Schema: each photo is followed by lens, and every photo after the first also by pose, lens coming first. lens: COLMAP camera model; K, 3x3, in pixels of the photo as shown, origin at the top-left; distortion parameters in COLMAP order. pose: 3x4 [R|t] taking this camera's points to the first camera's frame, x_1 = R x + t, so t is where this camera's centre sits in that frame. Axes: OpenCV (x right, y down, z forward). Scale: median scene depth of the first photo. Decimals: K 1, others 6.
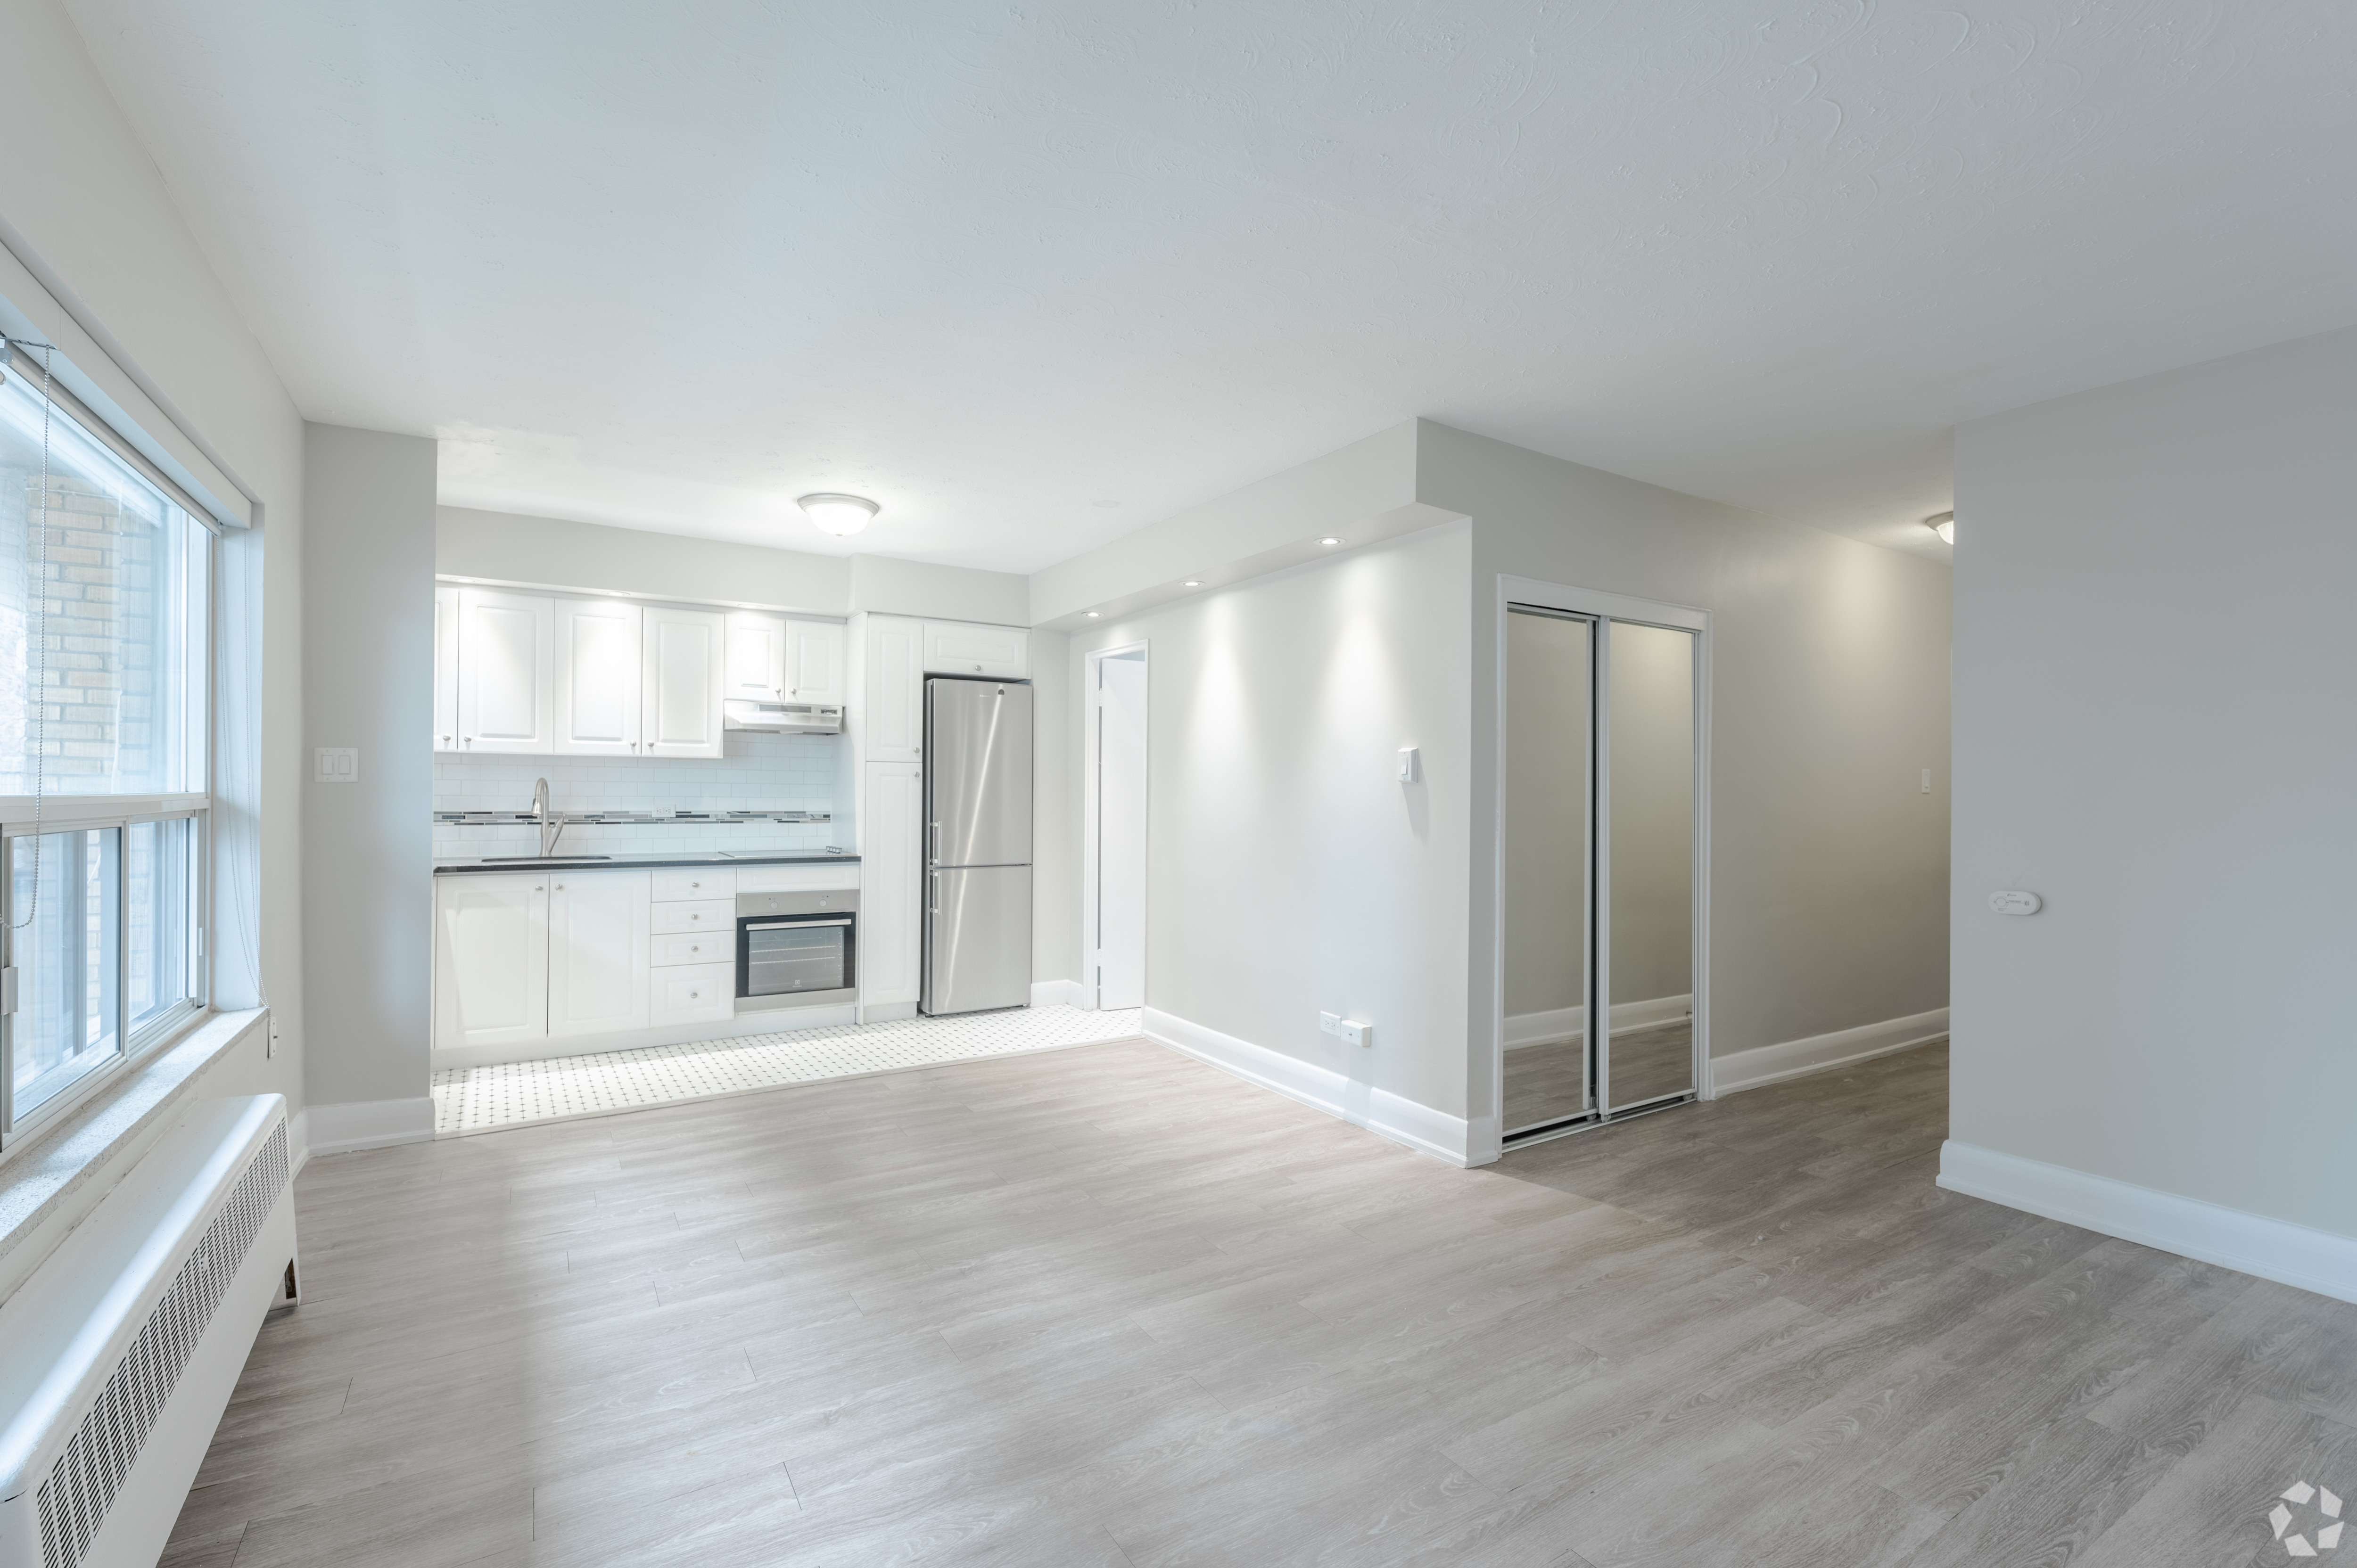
lens RADIAL K [[1076.9, 0, 1163.8], [0, 1076.9, 796.5], [0, 0, 1]] dist [0.017888, 0.000418]
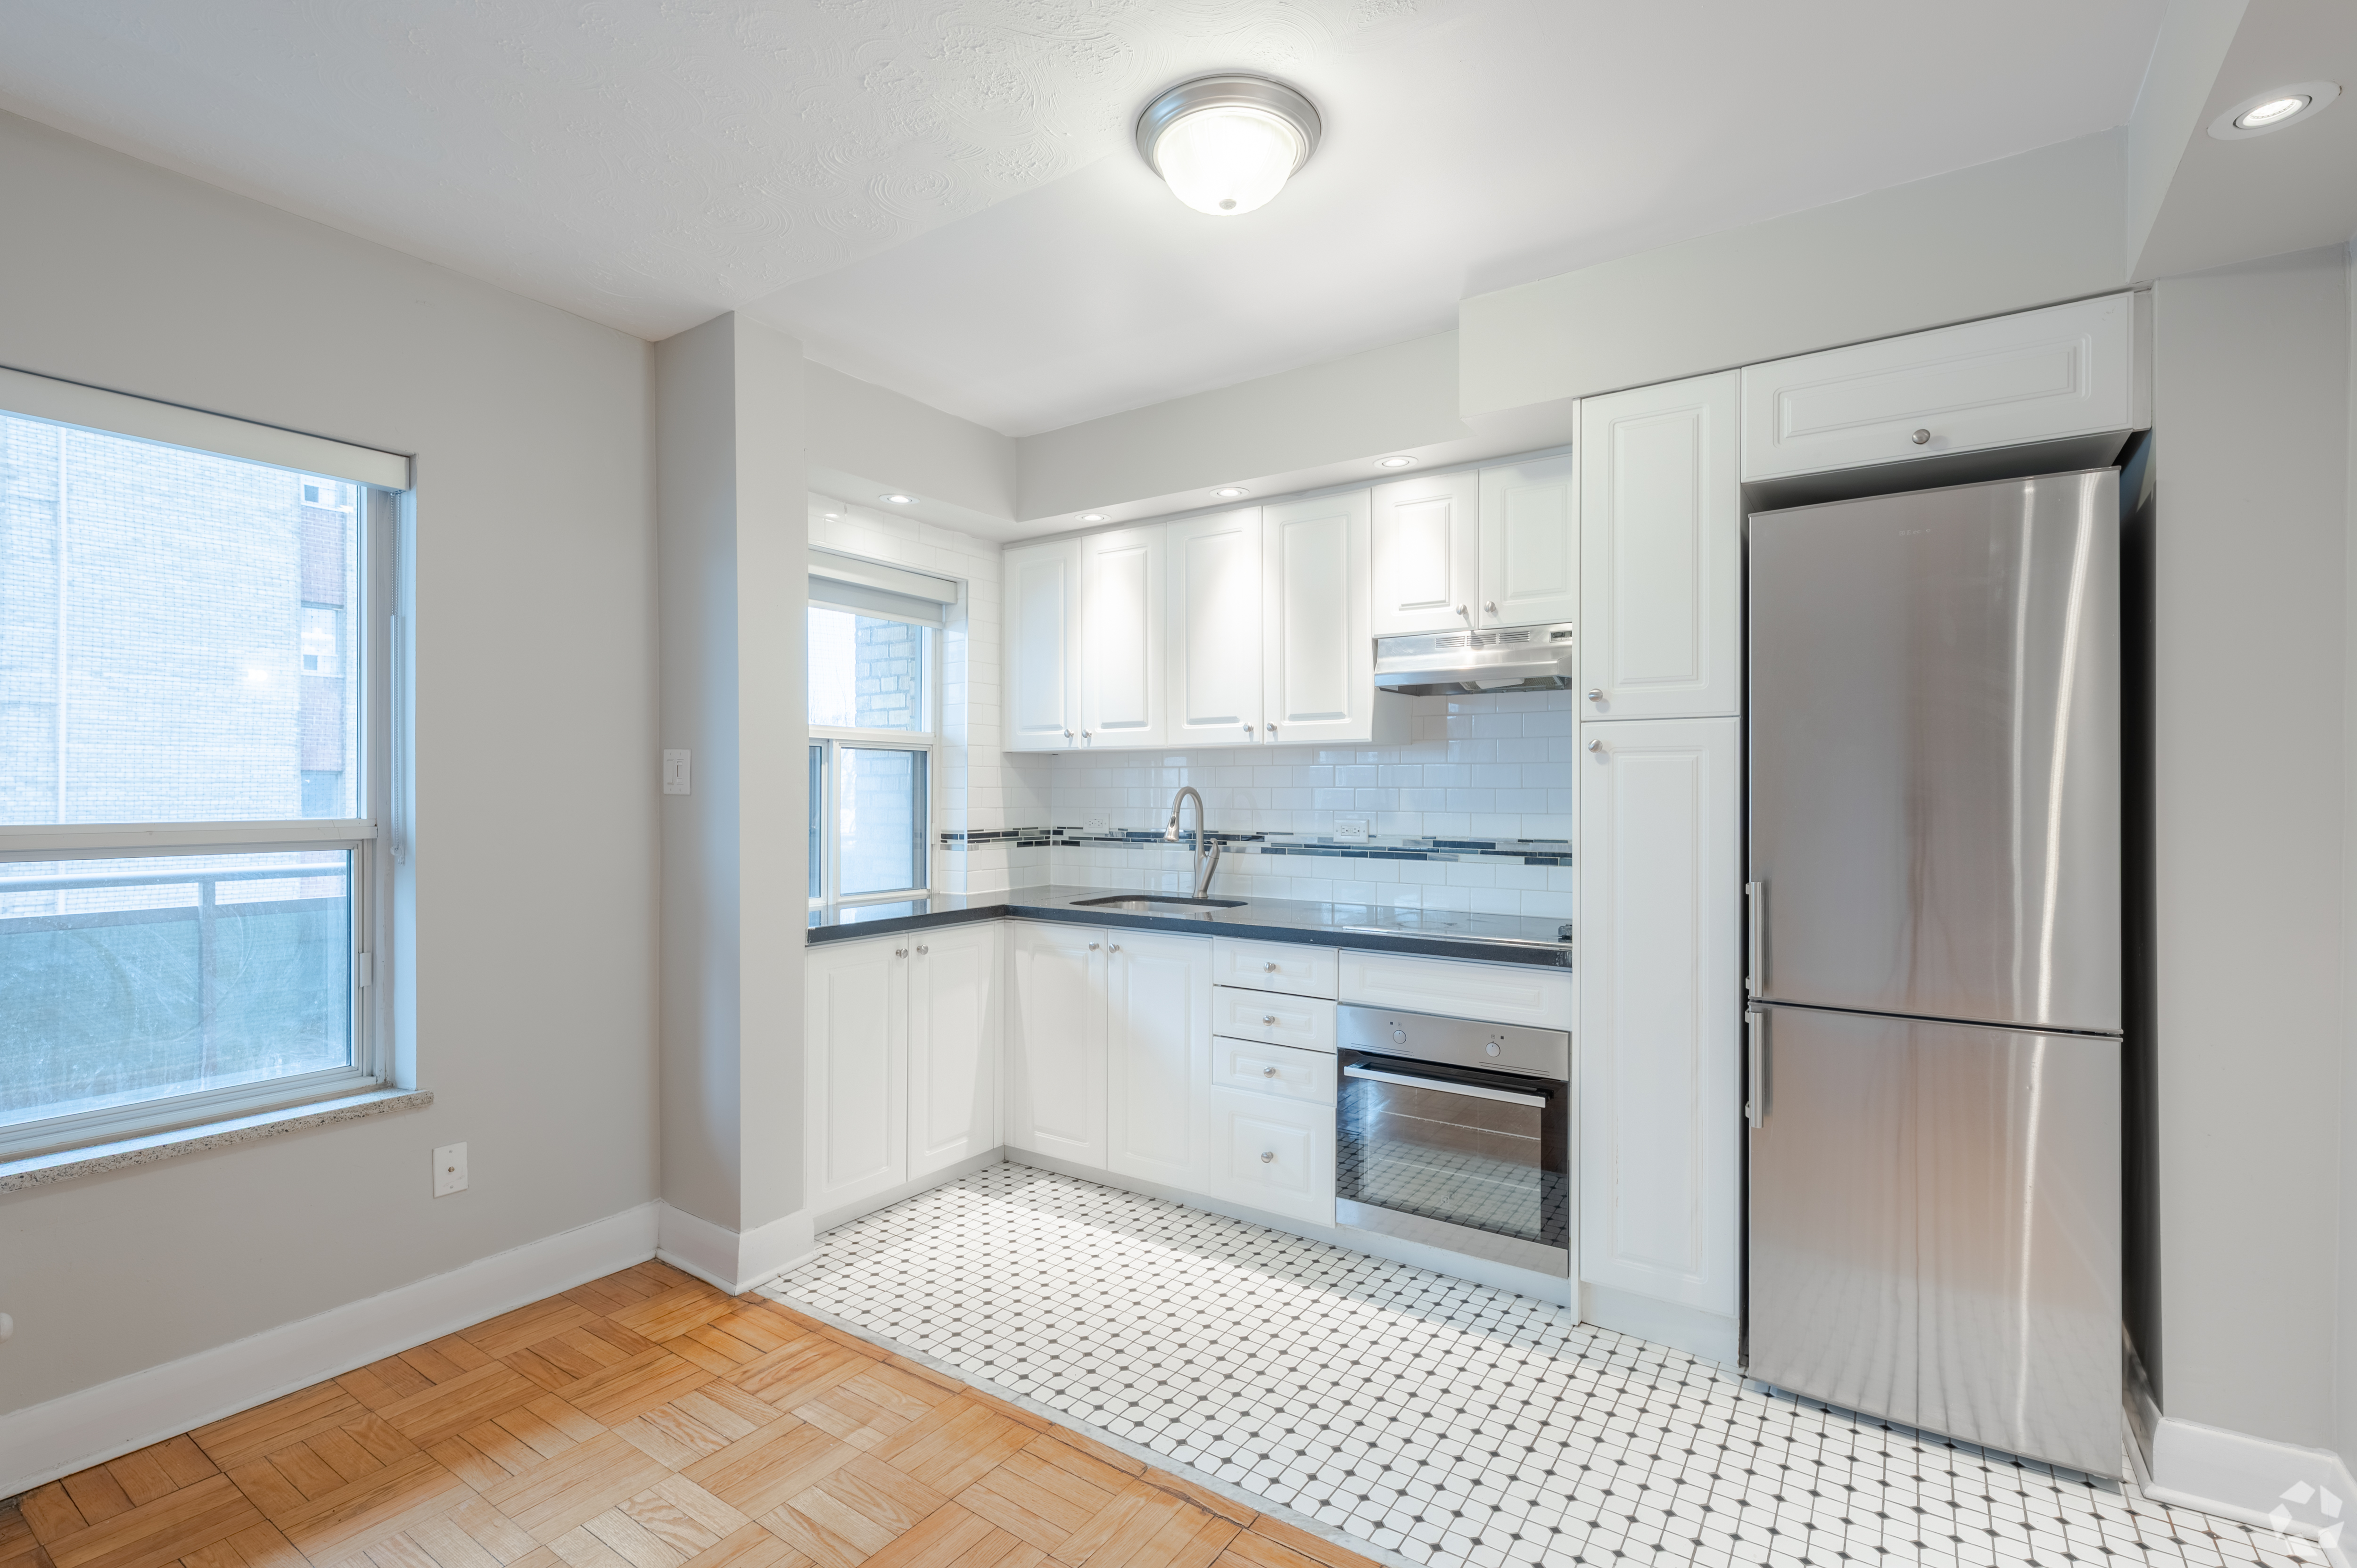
lens RADIAL K [[1076.9, 0, 1177.4], [0, 1076.9, 776.3], [0, 0, 1]] dist [0.017888, 0.000418]
pose [[0.378198, -0.016243, -0.925582, 0.063028], [-0.004418, 0.999803, -0.019350, -0.007932], [0.925714, 0.011407, 0.378052, 0.711627]]
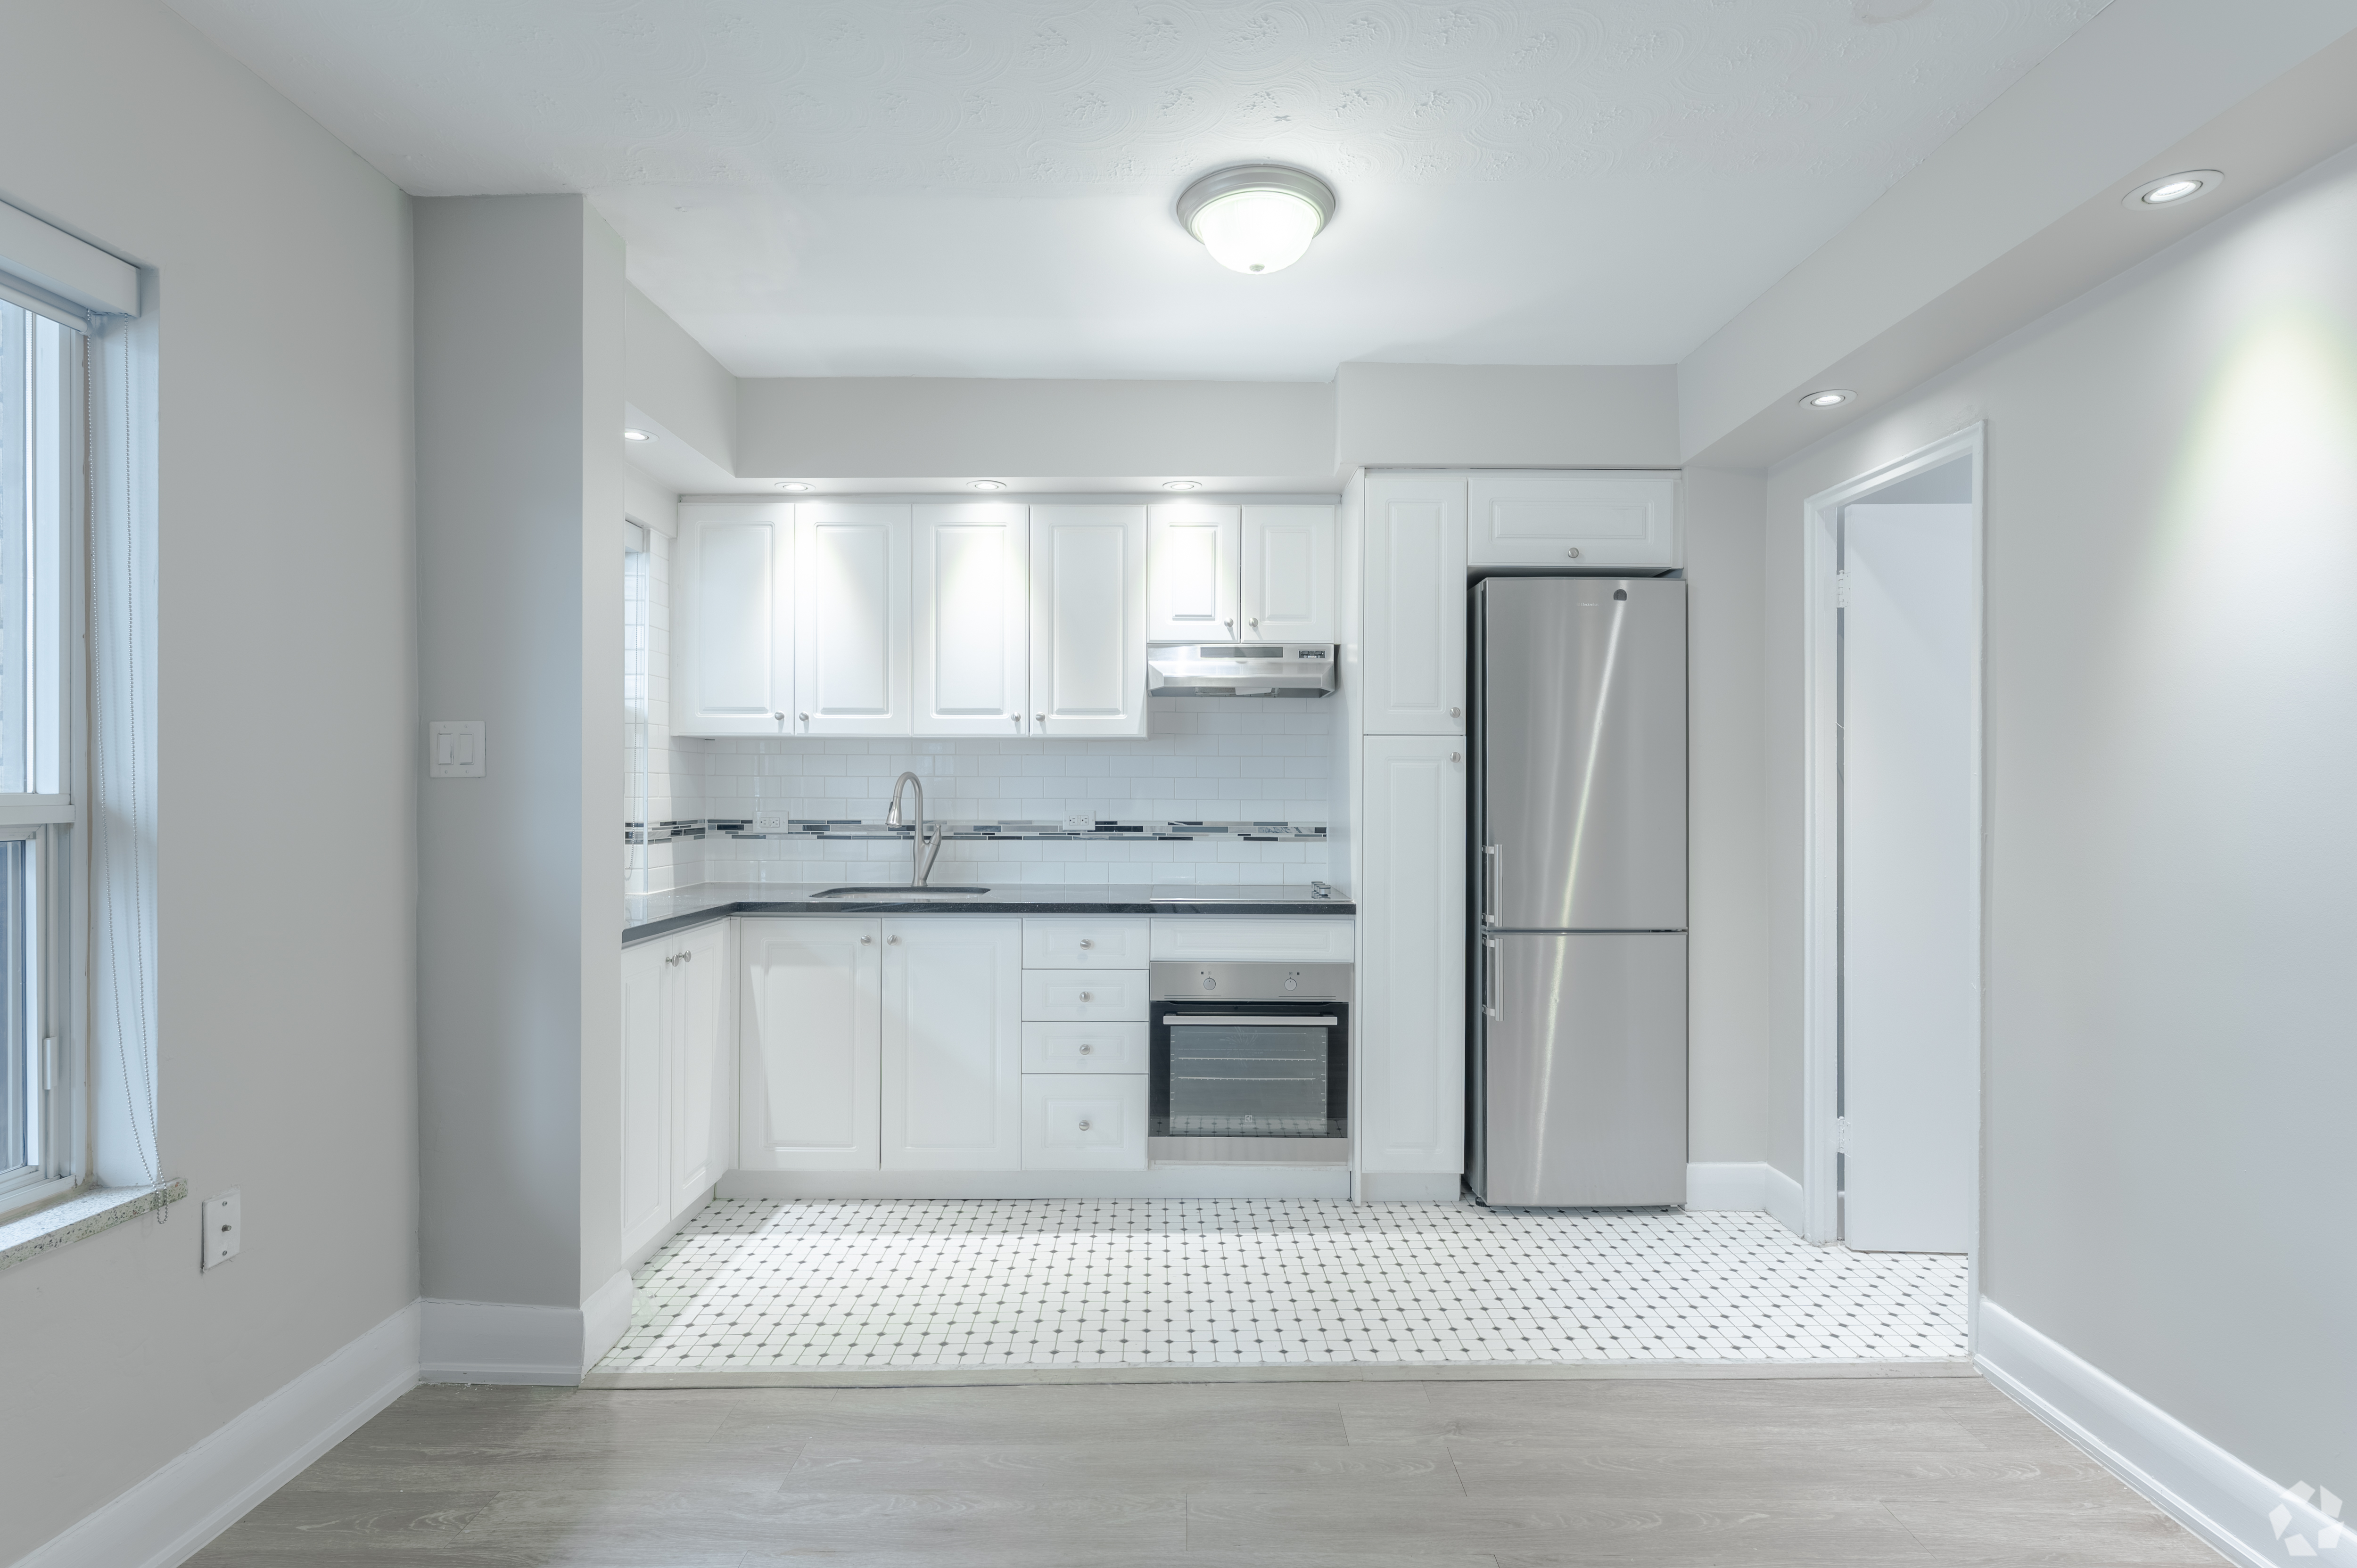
lens RADIAL K [[1120.4, 0, 1179.9], [0, 1120.4, 785.0], [0, 0, 1]] dist [-0.013005, -0.000871]
pose [[0.853448, -0.007997, -0.521116, -0.057024], [0.002501, 0.999934, -0.011250, -0.000453], [0.521172, 0.008298, 0.853412, 0.469935]]
